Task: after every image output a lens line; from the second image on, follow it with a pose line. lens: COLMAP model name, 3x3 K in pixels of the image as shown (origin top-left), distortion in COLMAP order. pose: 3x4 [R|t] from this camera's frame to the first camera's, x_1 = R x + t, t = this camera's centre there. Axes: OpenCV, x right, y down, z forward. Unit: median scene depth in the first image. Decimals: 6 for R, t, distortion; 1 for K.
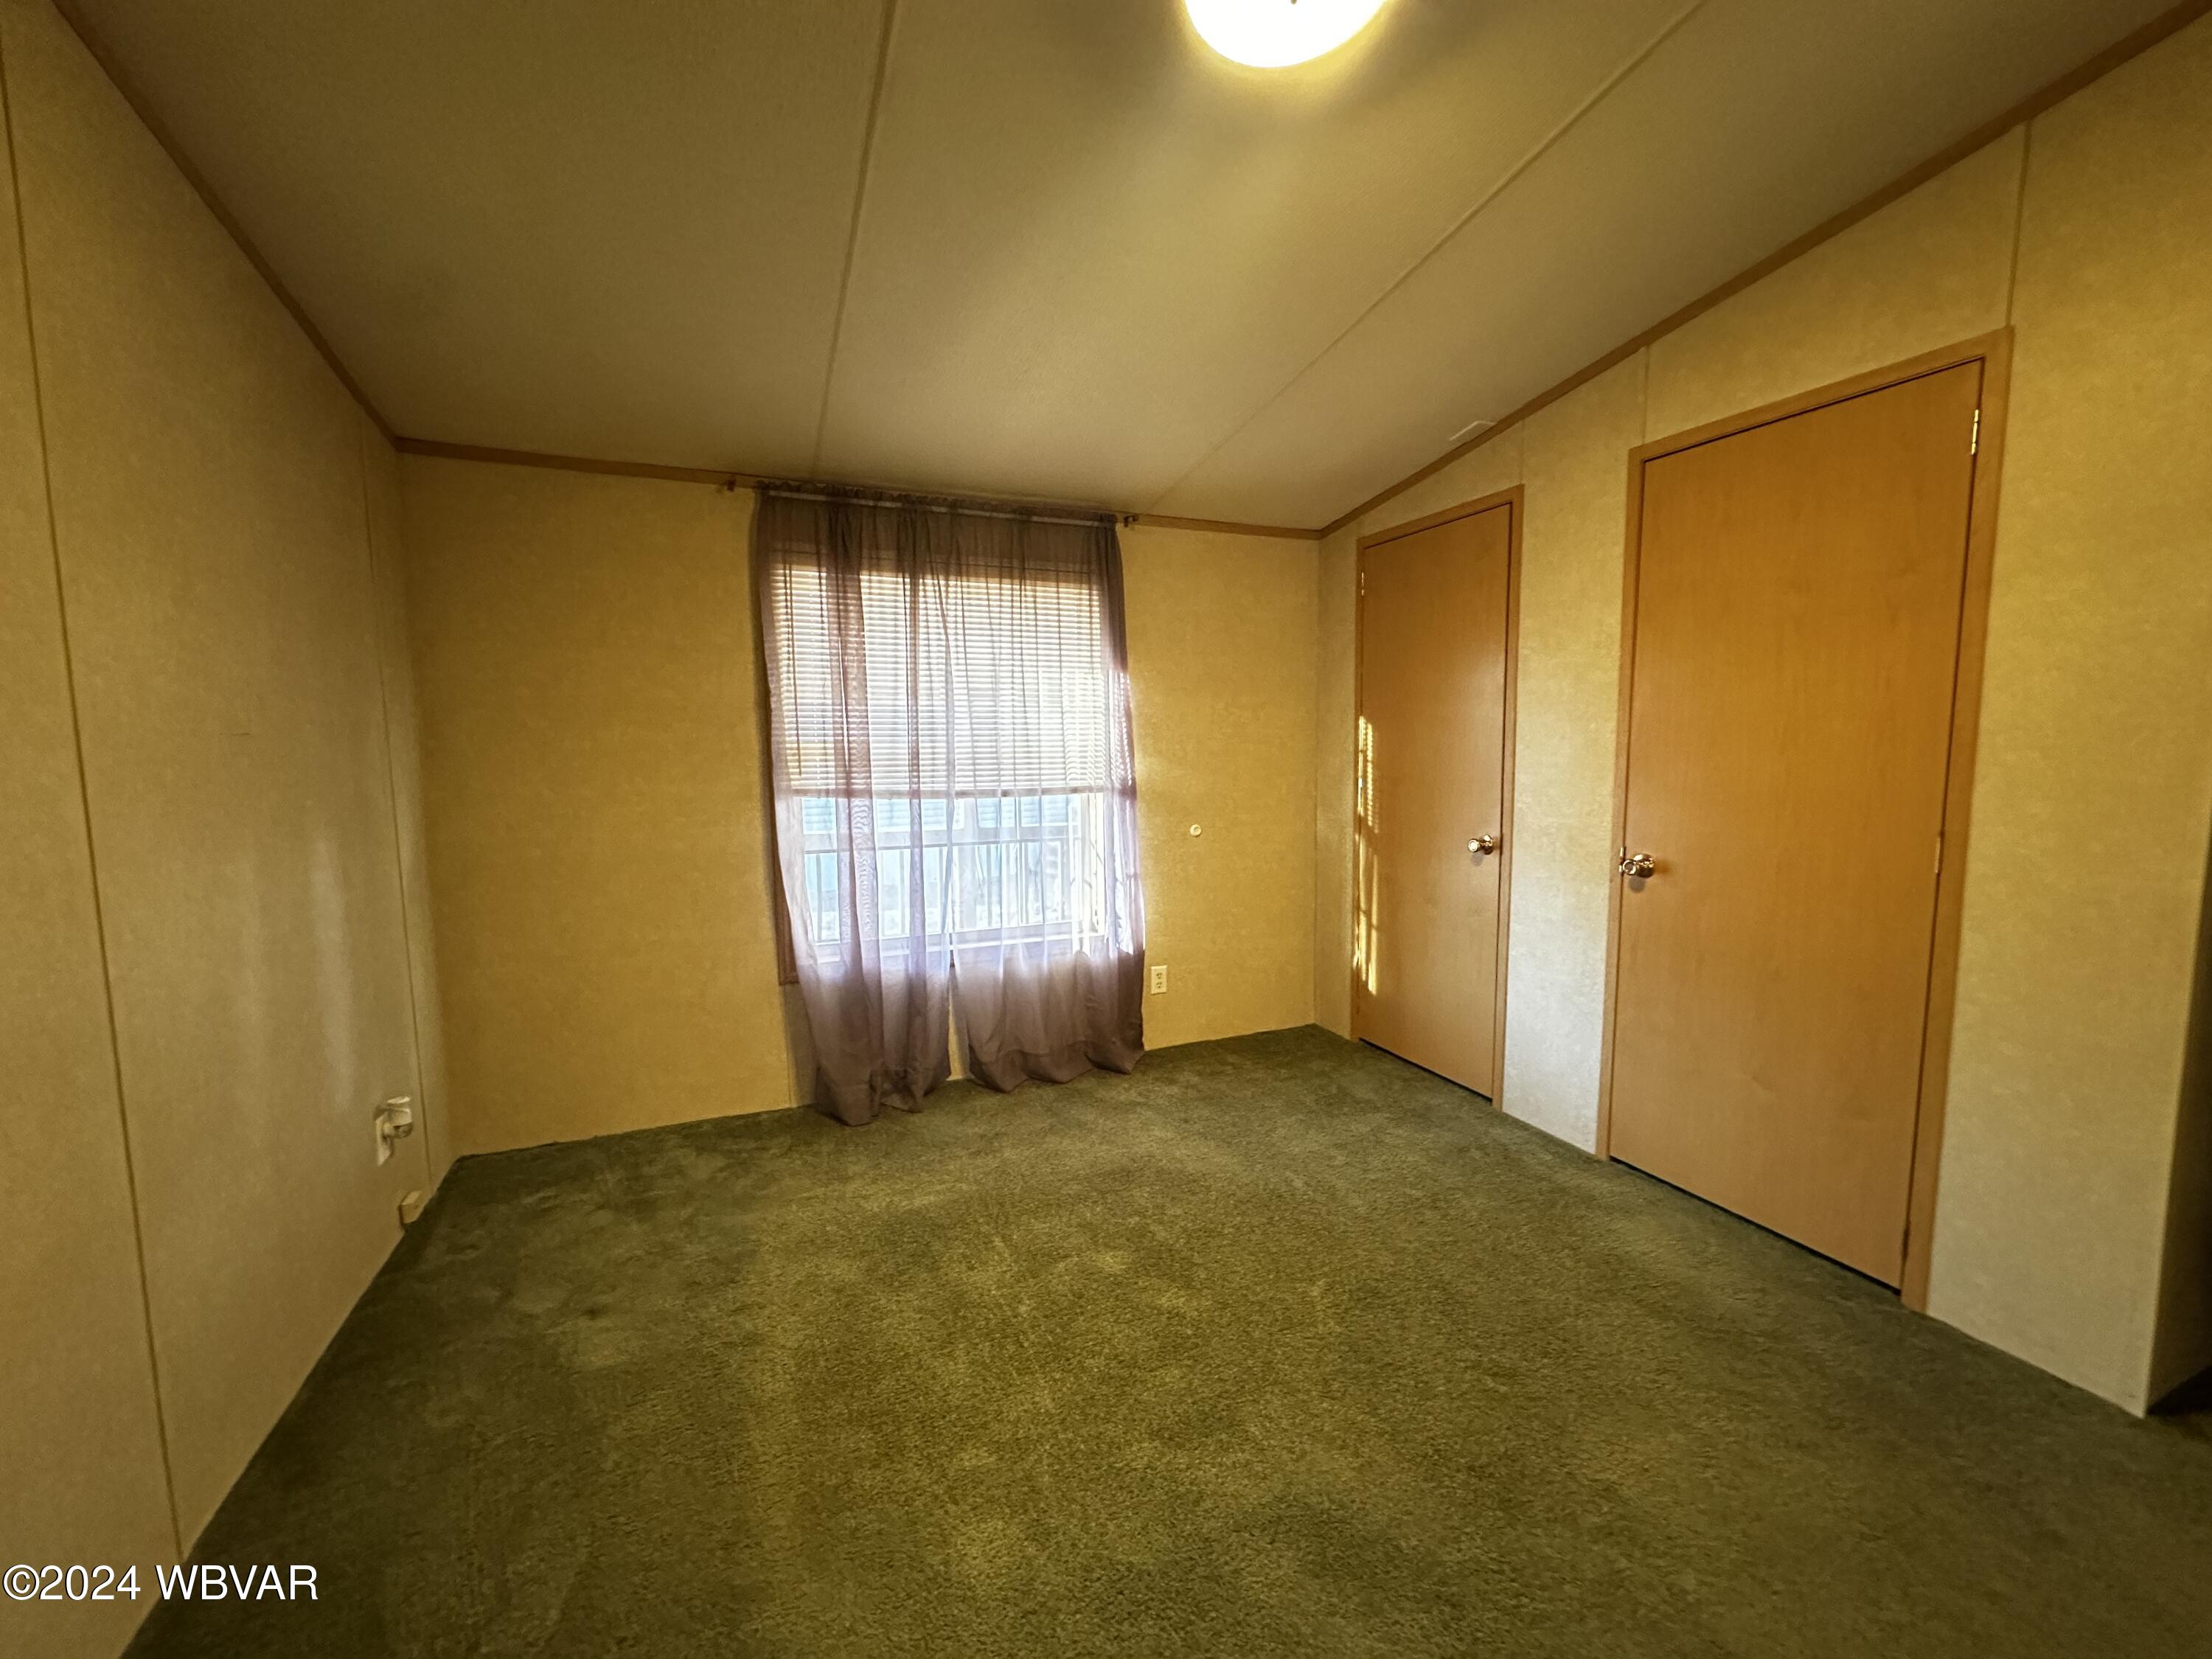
lens RADIAL K [[881.9, 0, 1138.4], [0, 881.9, 838.3], [0, 0, 1]] dist [-0.002998, 0.000314]
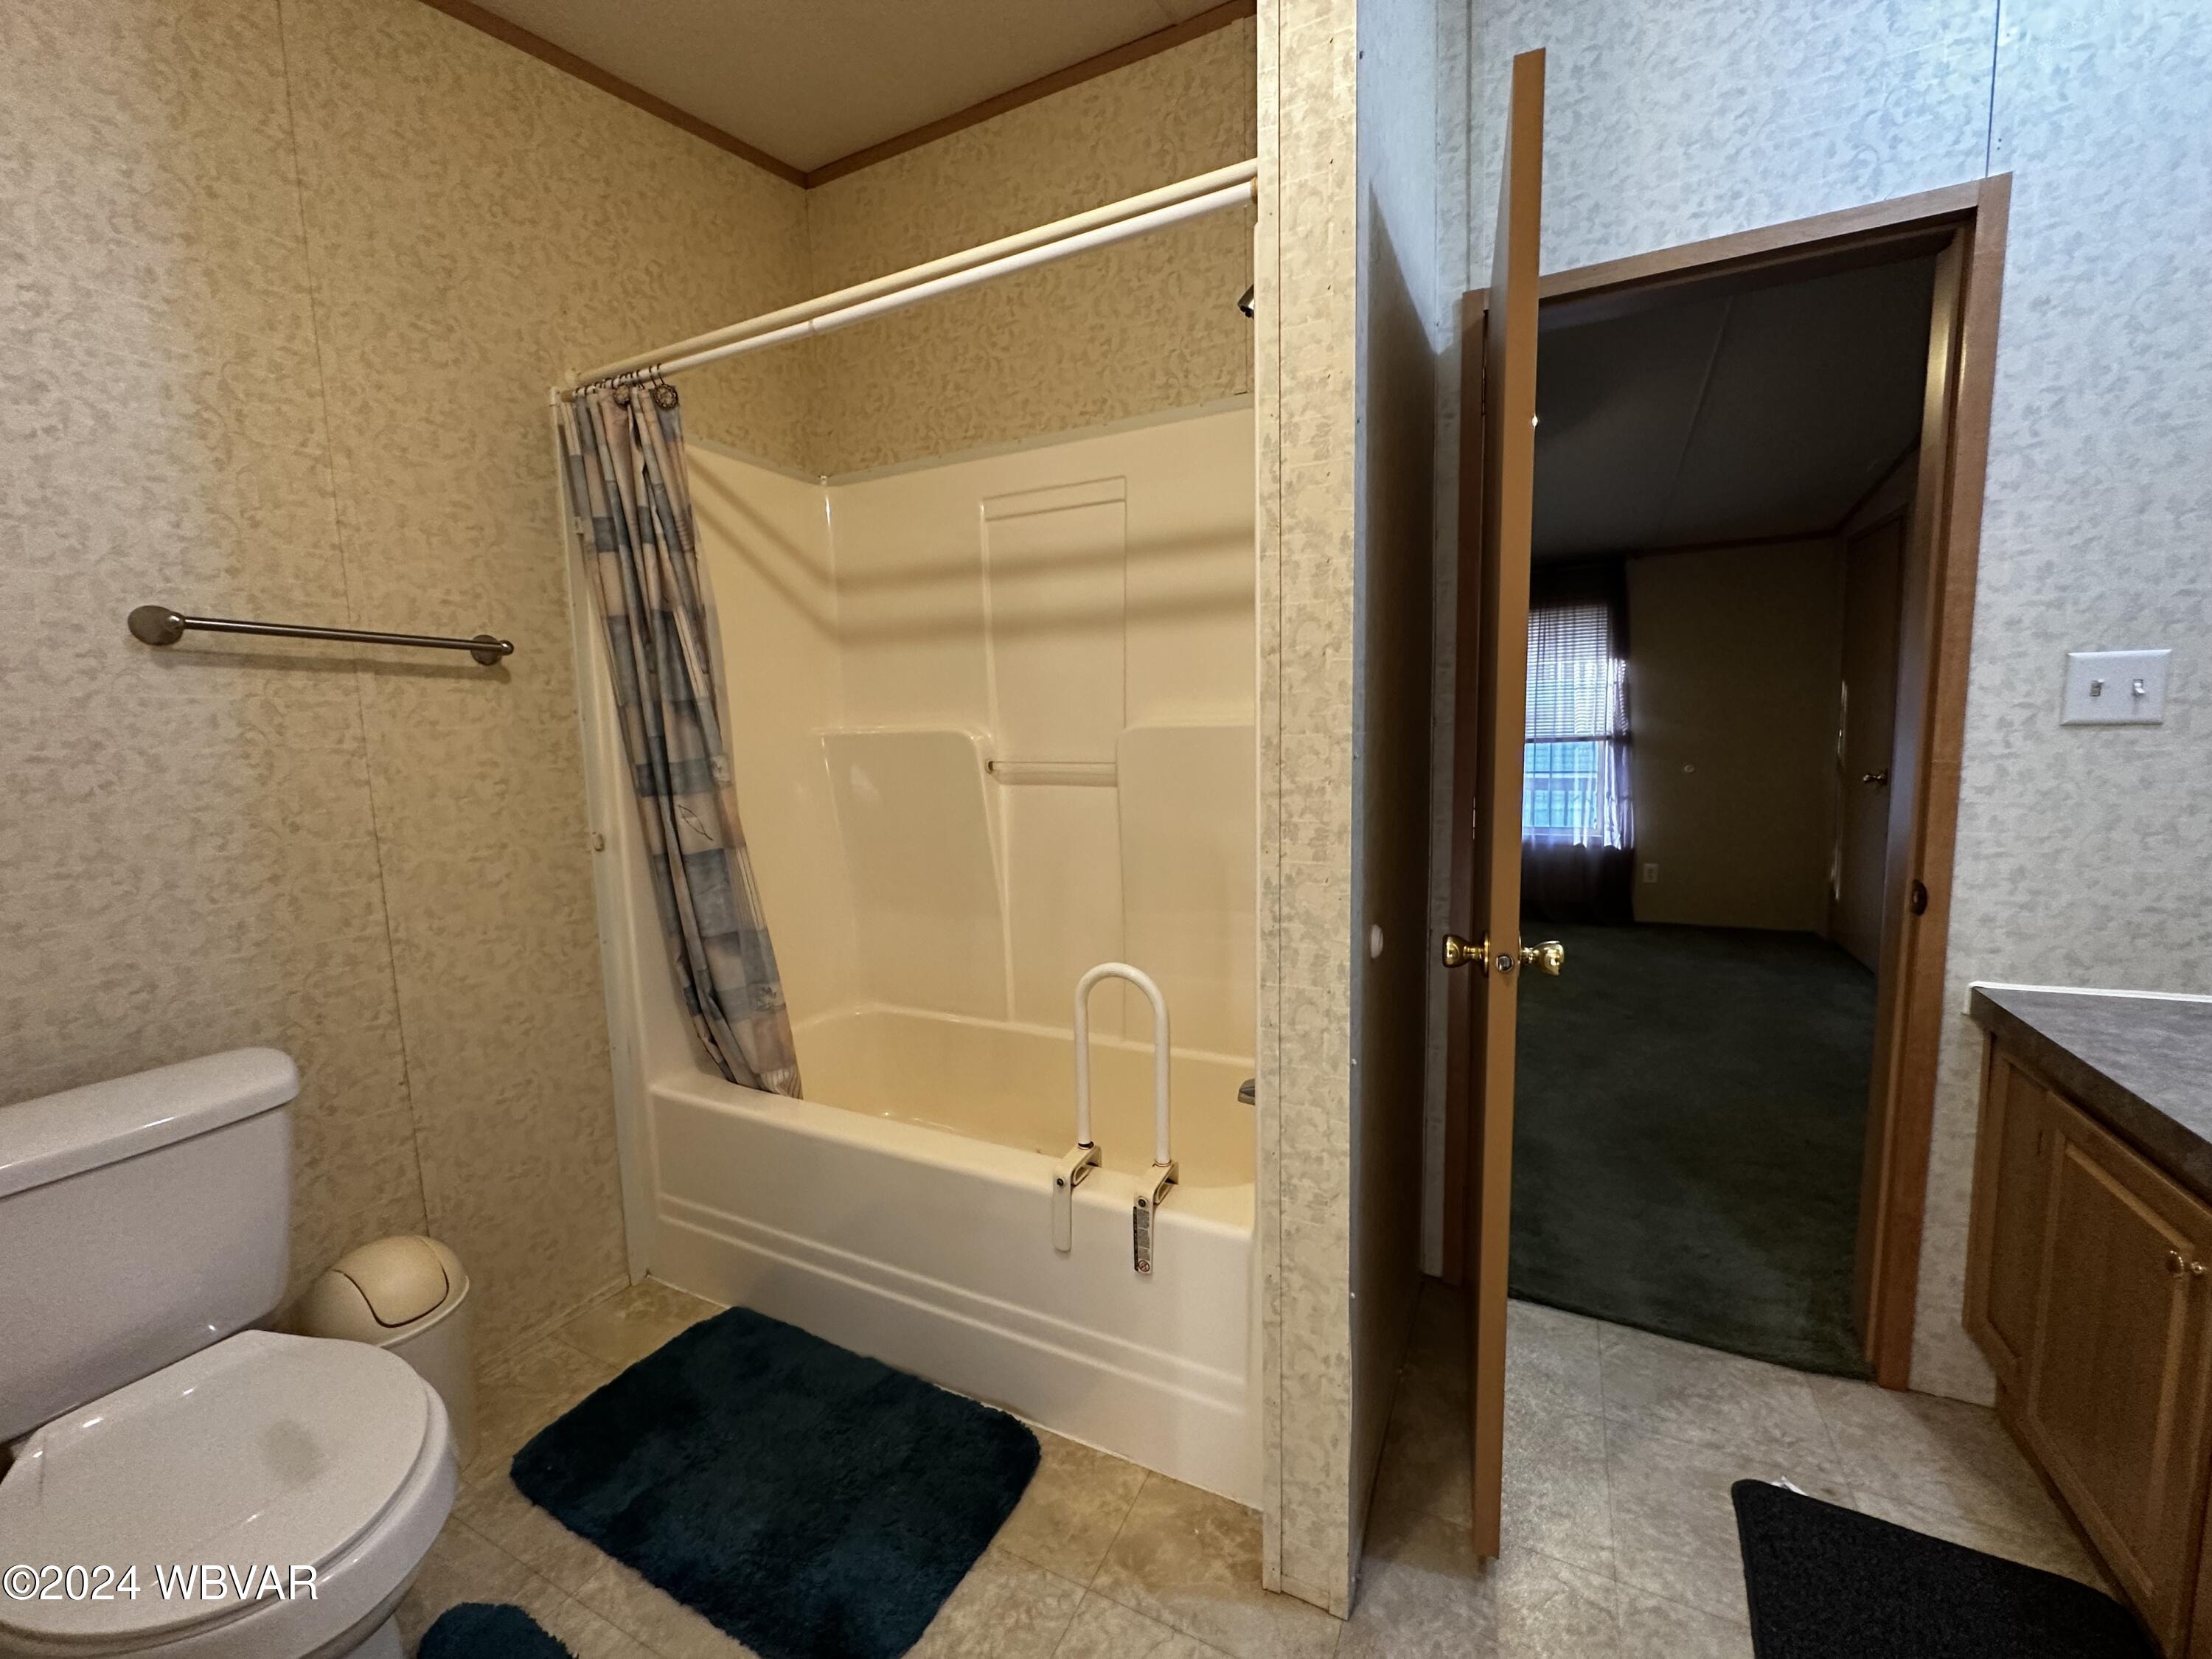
lens RADIAL K [[881.9, 0, 1108.8], [0, 881.9, 829.5], [0, 0, 1]] dist [-0.002998, 0.000314]
pose [[0.642113, 0.078180, -0.762613, 0.585598], [-0.051599, 0.996938, 0.058757, 0.055924], [0.764871, 0.001621, 0.644181, -0.630534]]
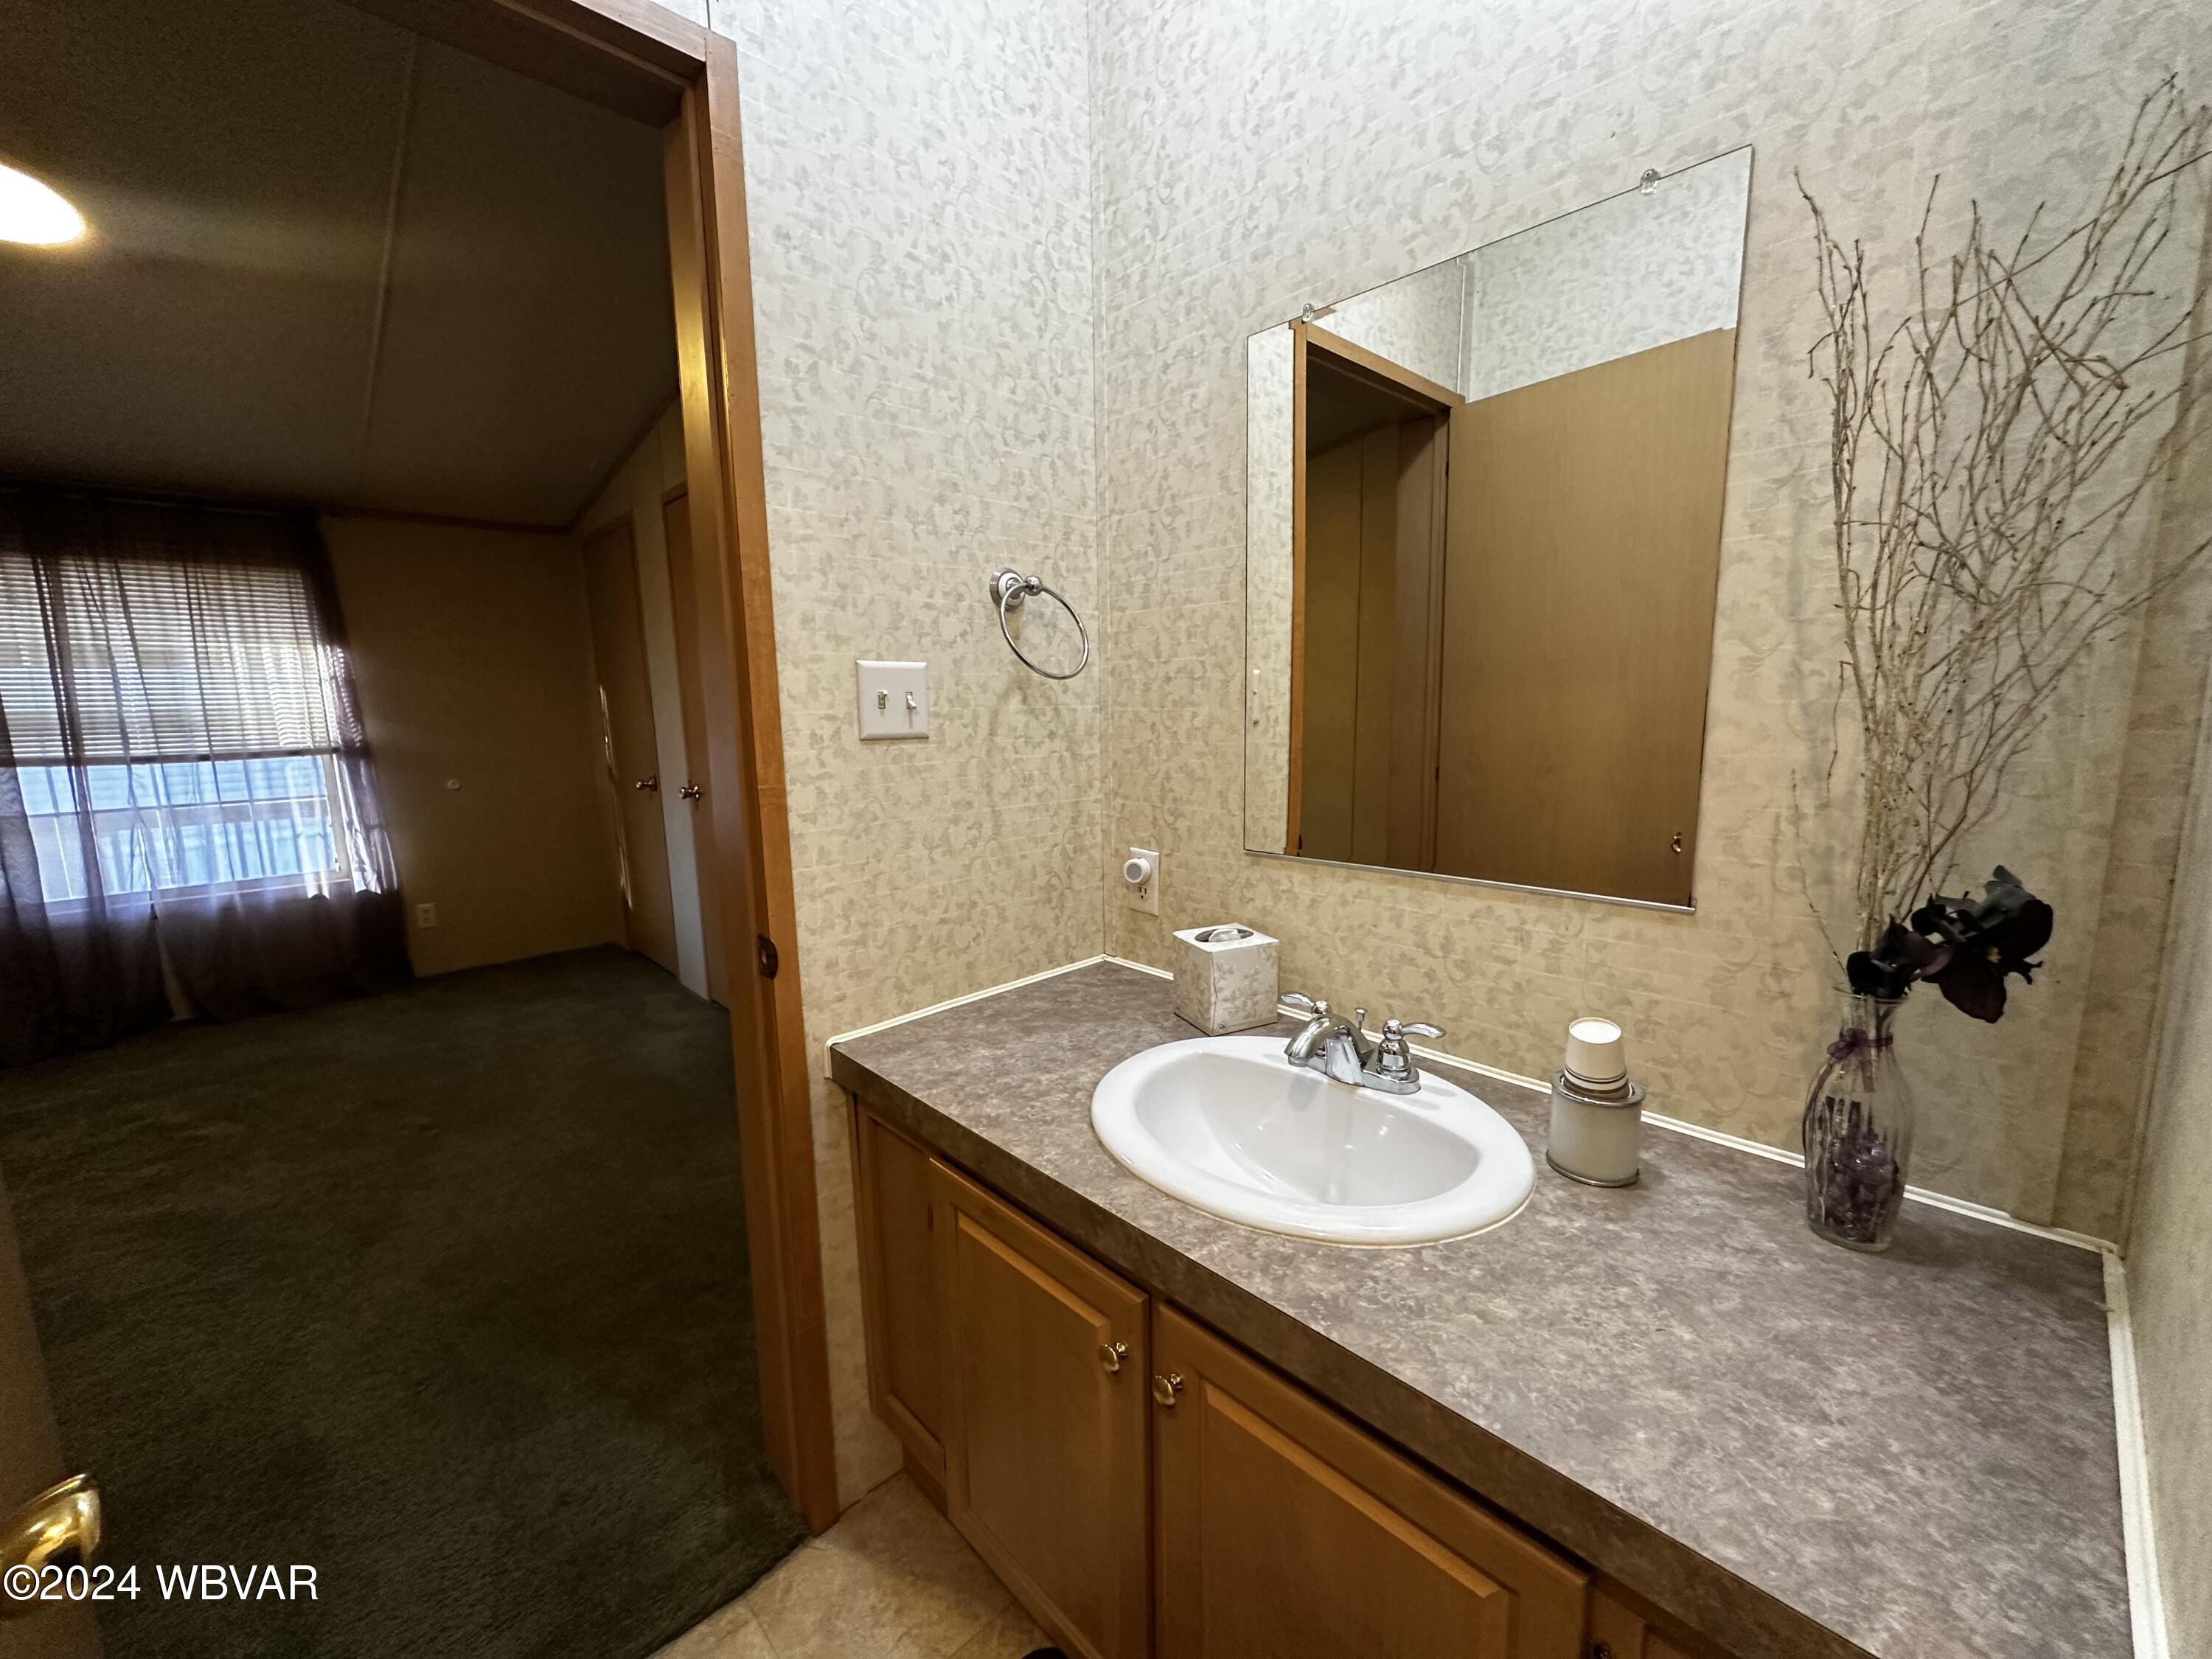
lens RADIAL K [[881.9, 0, 1104.2], [0, 881.9, 831.7], [0, 0, 1]] dist [-0.002998, 0.000314]
pose [[0.941798, -0.057752, 0.331181, 0.524777], [0.042767, 0.997712, 0.052363, 0.031786], [-0.333447, -0.035152, 0.942113, -0.409605]]
